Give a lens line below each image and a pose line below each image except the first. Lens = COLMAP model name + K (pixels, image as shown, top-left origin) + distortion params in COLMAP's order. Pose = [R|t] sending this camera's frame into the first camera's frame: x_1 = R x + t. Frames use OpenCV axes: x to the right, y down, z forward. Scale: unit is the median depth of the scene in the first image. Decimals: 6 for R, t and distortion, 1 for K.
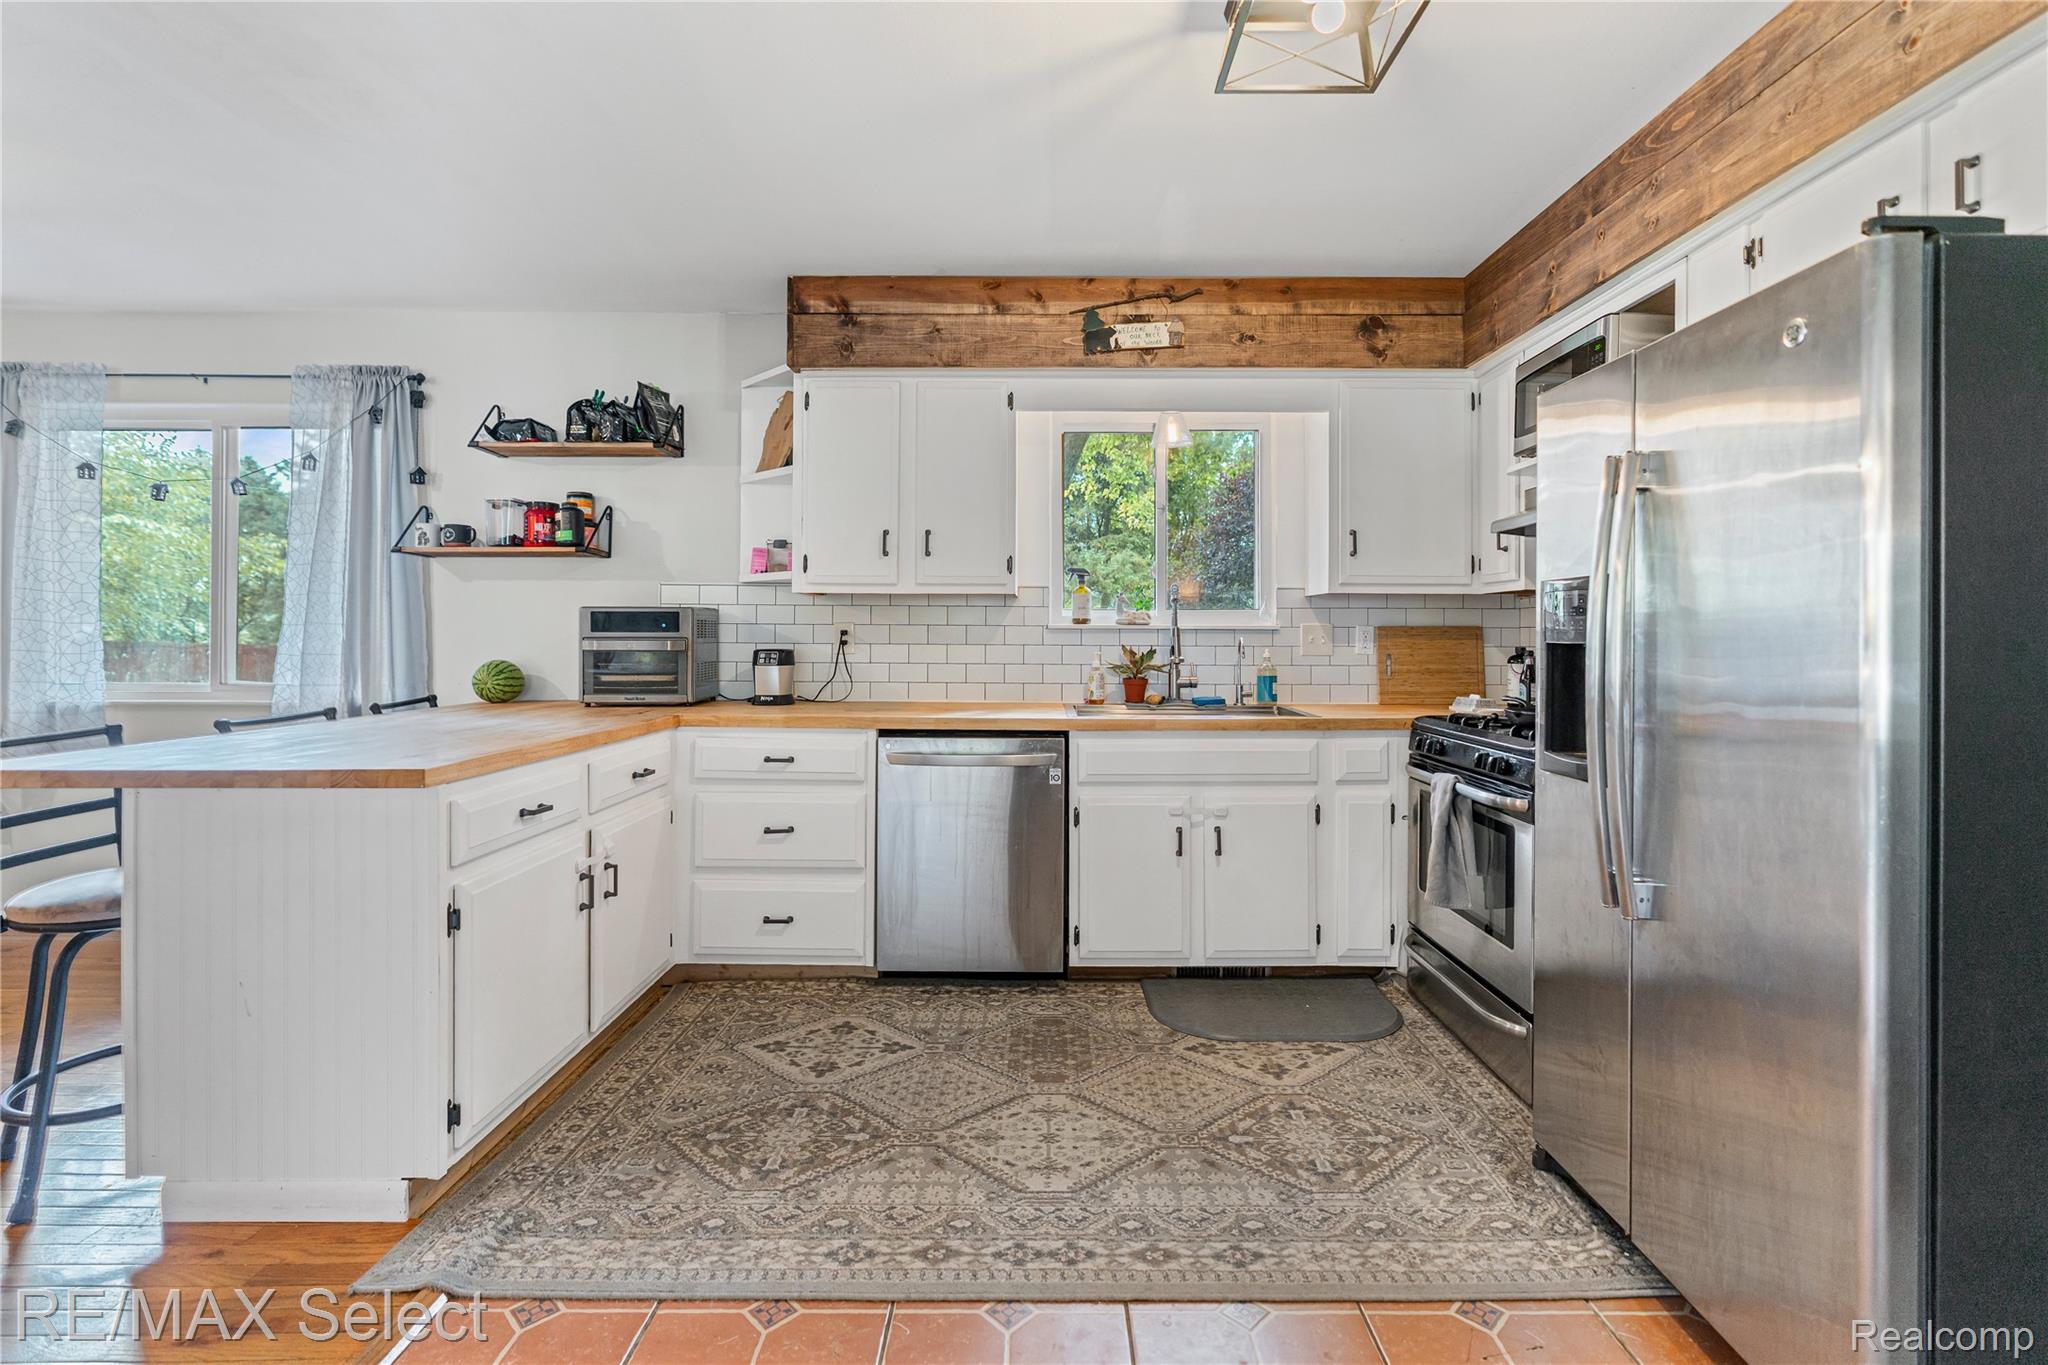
lens RADIAL K [[930.0, 0, 1046.3], [0, 930.0, 627.8], [0, 0, 1]] dist [-0.013654, 0.005370]
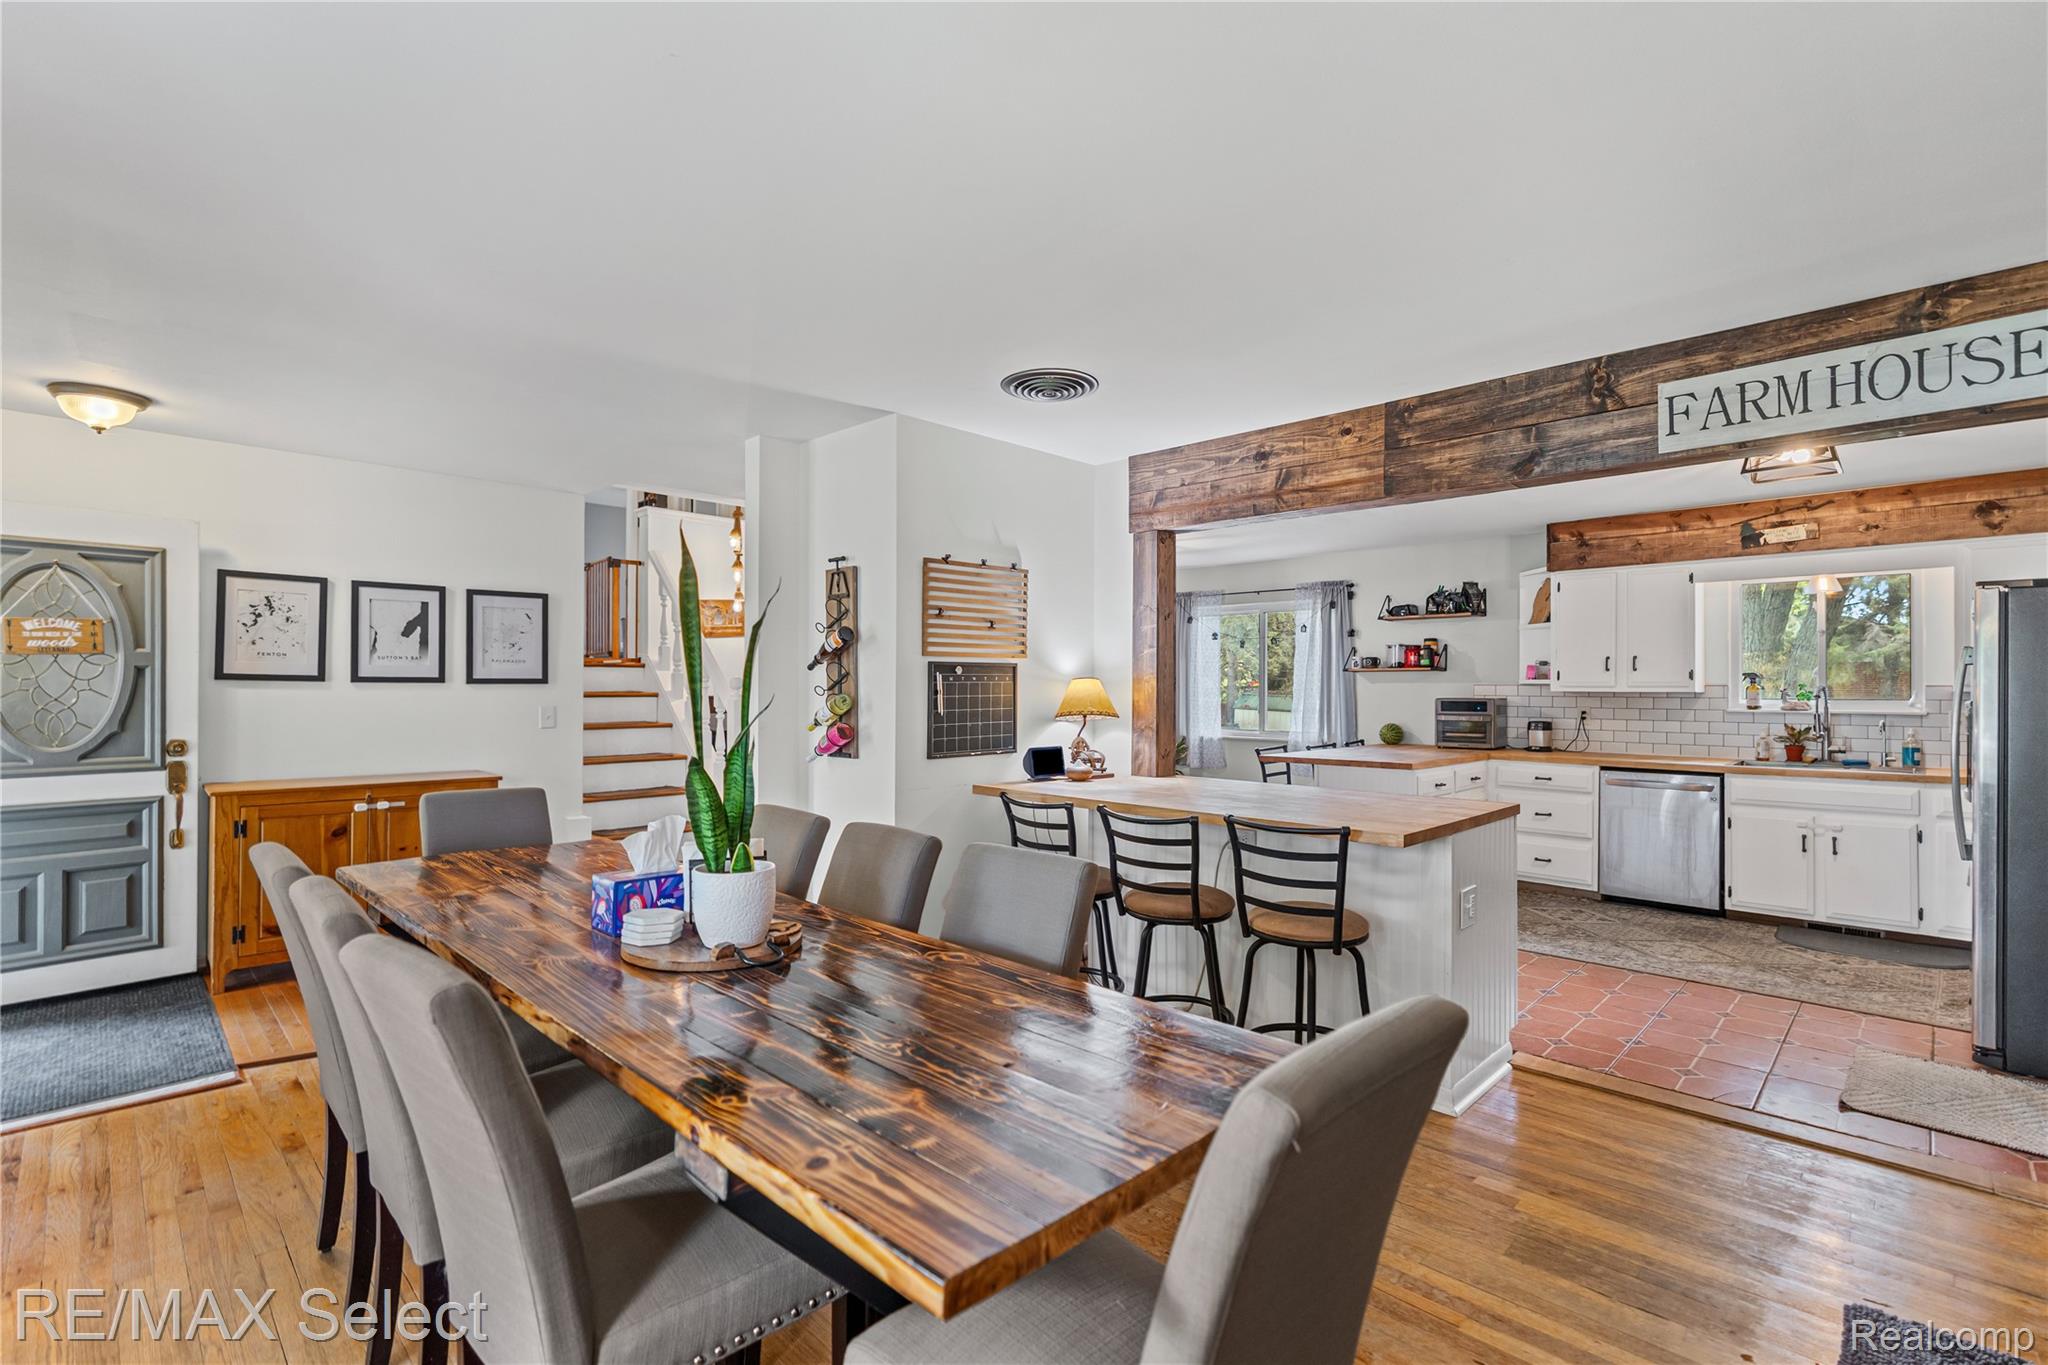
lens RADIAL K [[930.0, 0, 1042.3], [0, 930.0, 686.3], [0, 0, 1]] dist [-0.013654, 0.005370]
pose [[0.713965, -0.001938, -0.700178, 0.304659], [0.003893, 0.999992, 0.001203, -0.055318], [0.700170, -0.003585, 0.713967, -1.056647]]
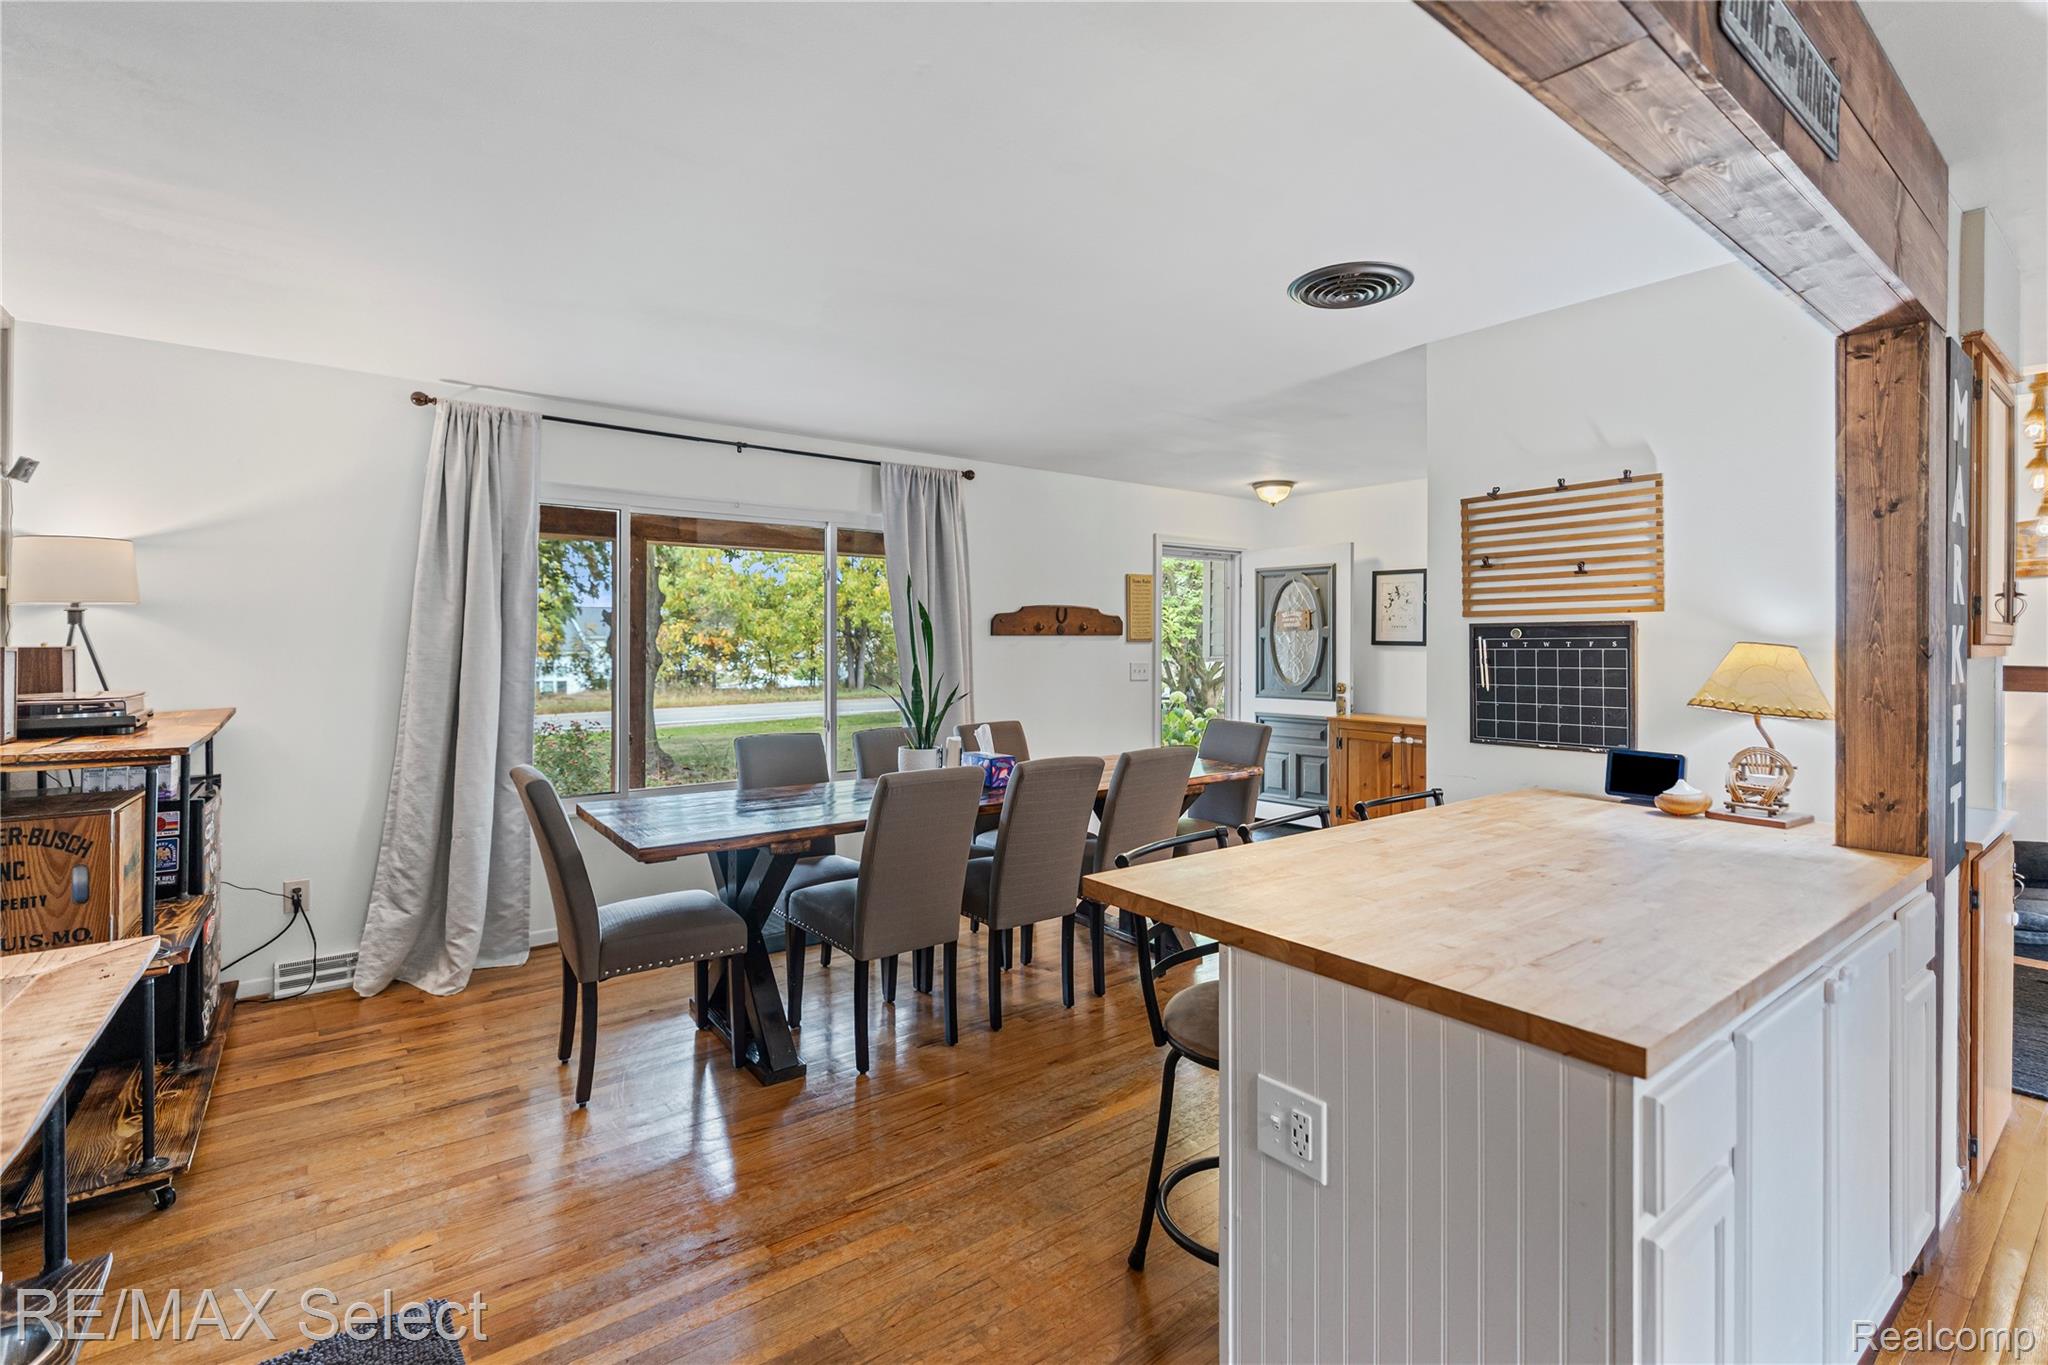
lens RADIAL K [[930.0, 0, 1034.6], [0, 930.0, 638.6], [0, 0, 1]] dist [-0.013654, 0.005370]
pose [[-0.793536, -0.006927, -0.608484, 0.327381], [-0.000891, 0.999947, -0.010221, -0.060186], [0.608523, -0.007569, -0.793500, 0.182824]]
